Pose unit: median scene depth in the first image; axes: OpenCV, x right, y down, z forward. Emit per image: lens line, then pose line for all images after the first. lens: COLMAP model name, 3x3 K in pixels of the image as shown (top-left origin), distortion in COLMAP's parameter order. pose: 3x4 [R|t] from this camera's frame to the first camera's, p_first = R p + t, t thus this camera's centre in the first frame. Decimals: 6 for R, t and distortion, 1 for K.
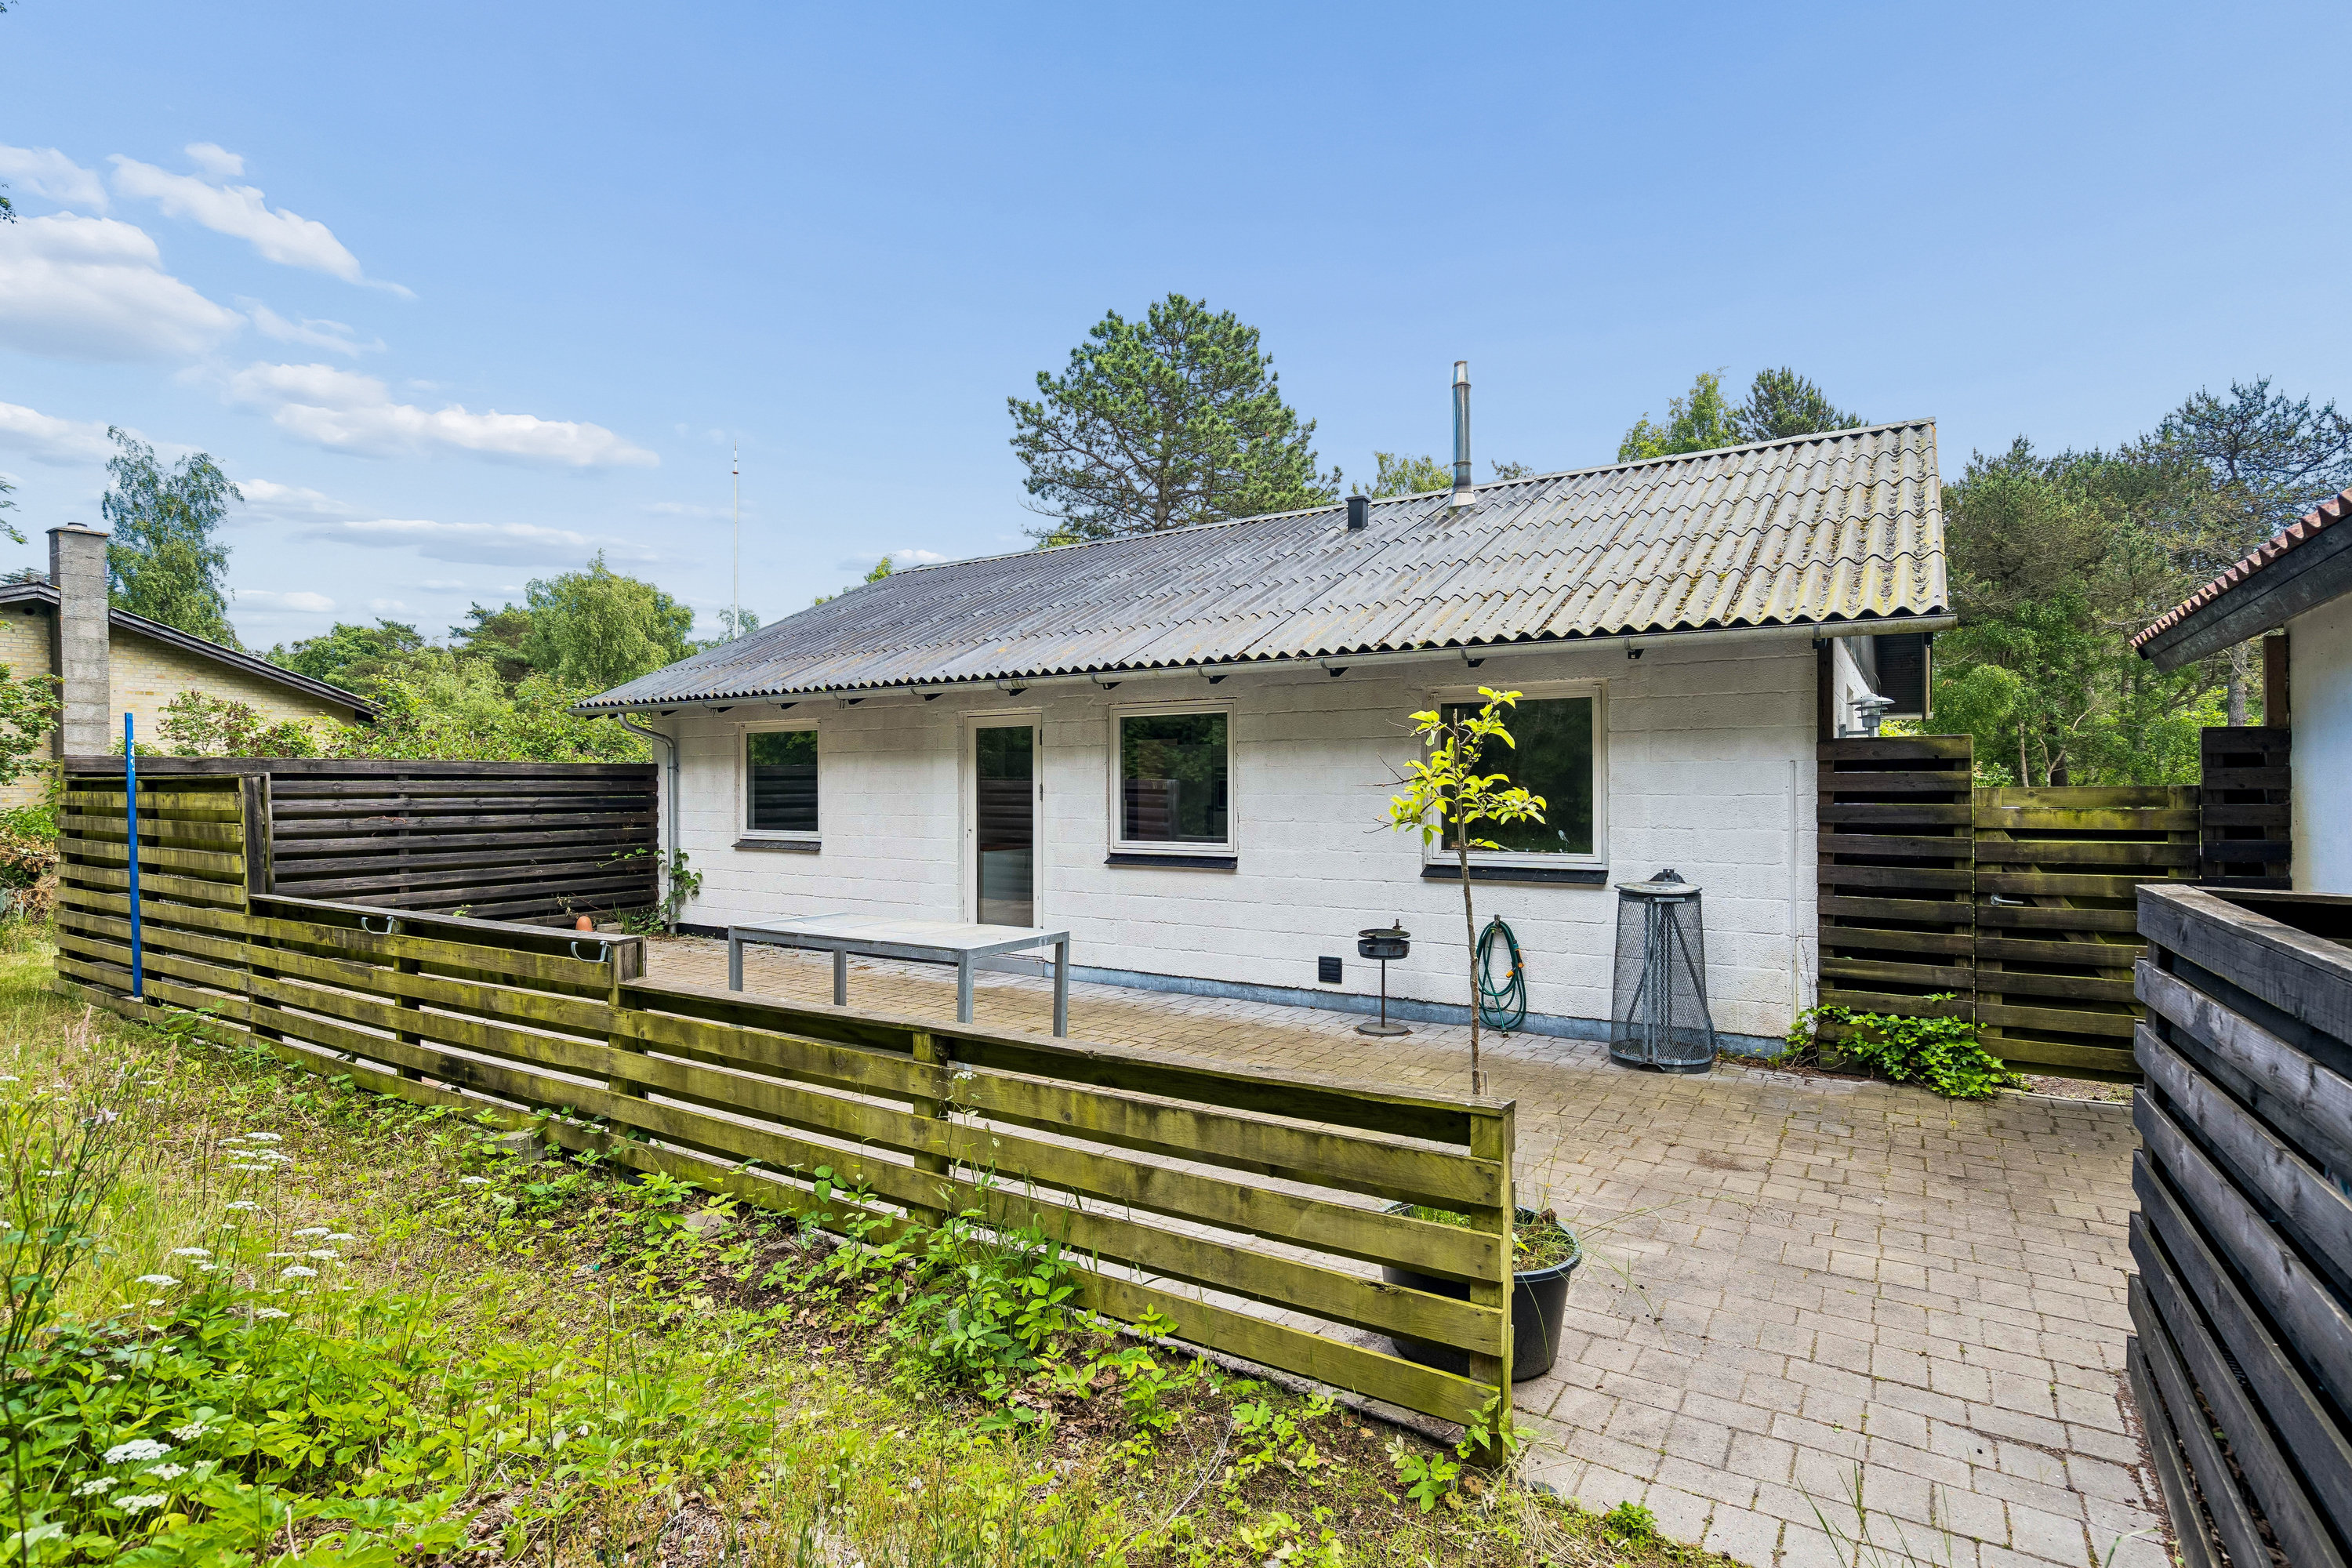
lens RADIAL K [[1130.6, 0, 1175.8], [0, 1130.6, 792.4], [0, 0, 1]] dist [0.003892, 0.000549]
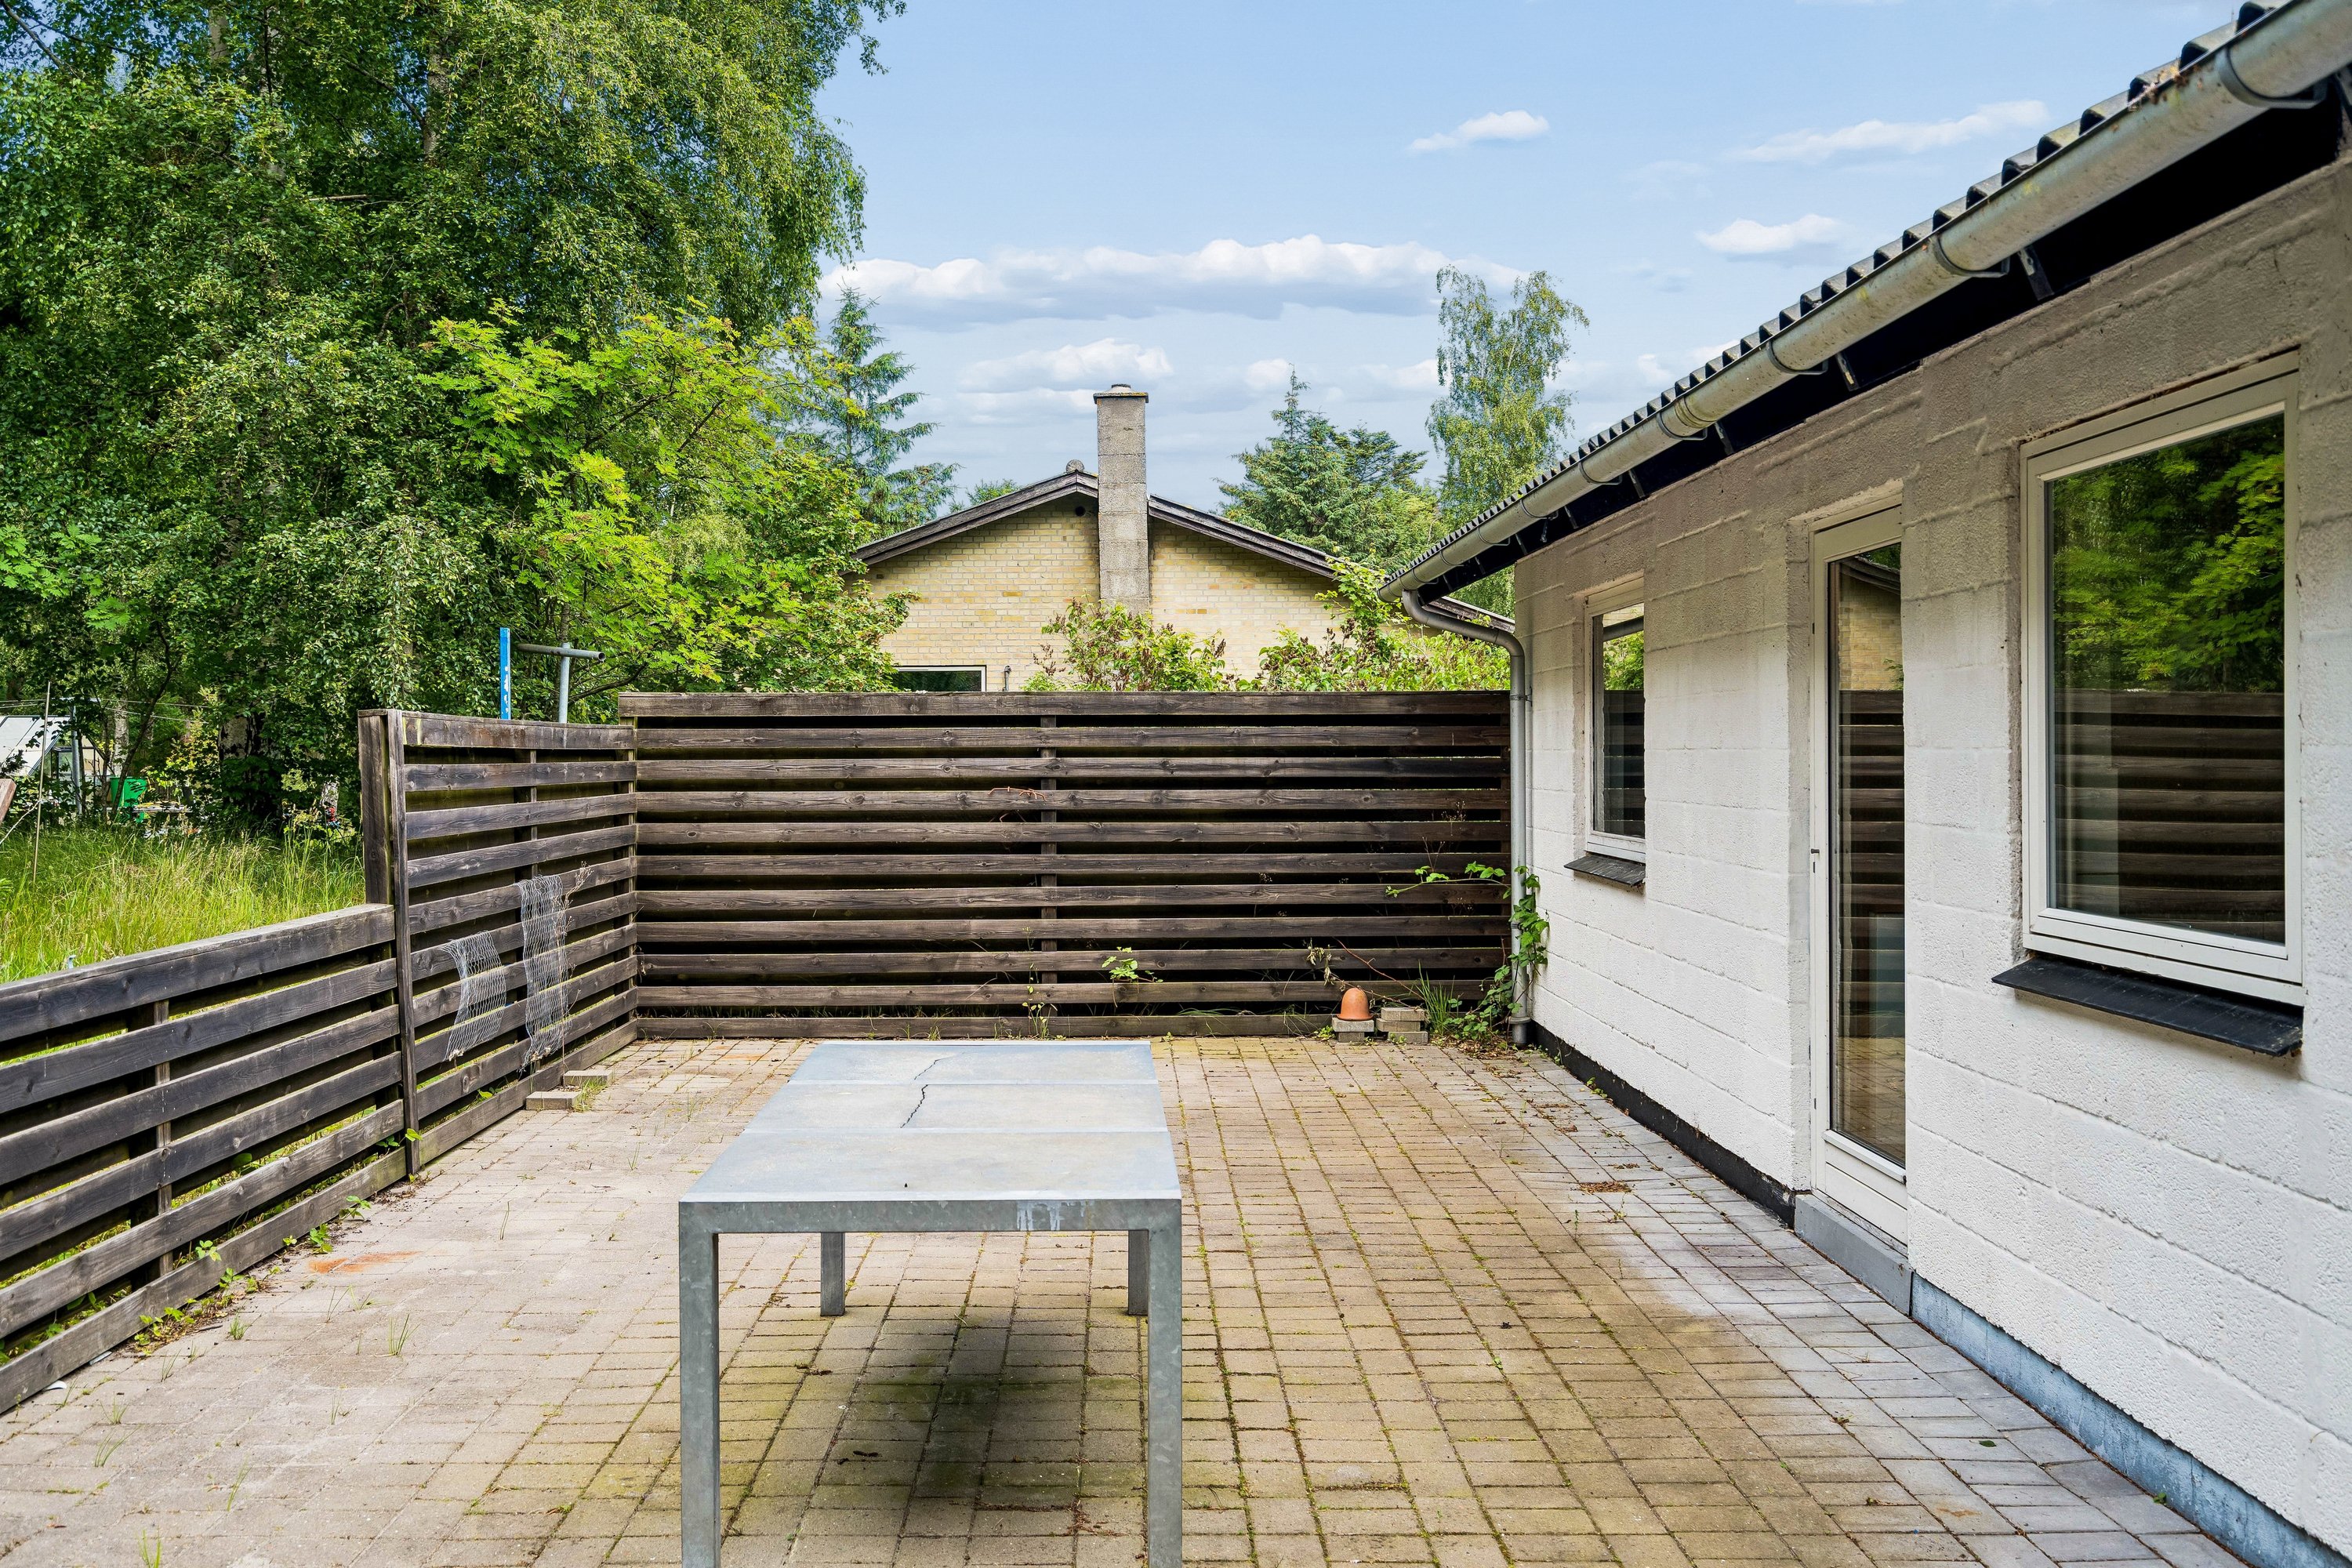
lens RADIAL K [[2026.2, 0, 1174.8], [0, 2026.2, 773.1], [0, 0, 1]] dist [-0.098947, -0.001784]
pose [[0.539822, 0.009599, -0.841725, 0.213794], [-0.003152, 0.999951, 0.009382, 0.003044], [0.841774, -0.002412, 0.539825, 0.446540]]
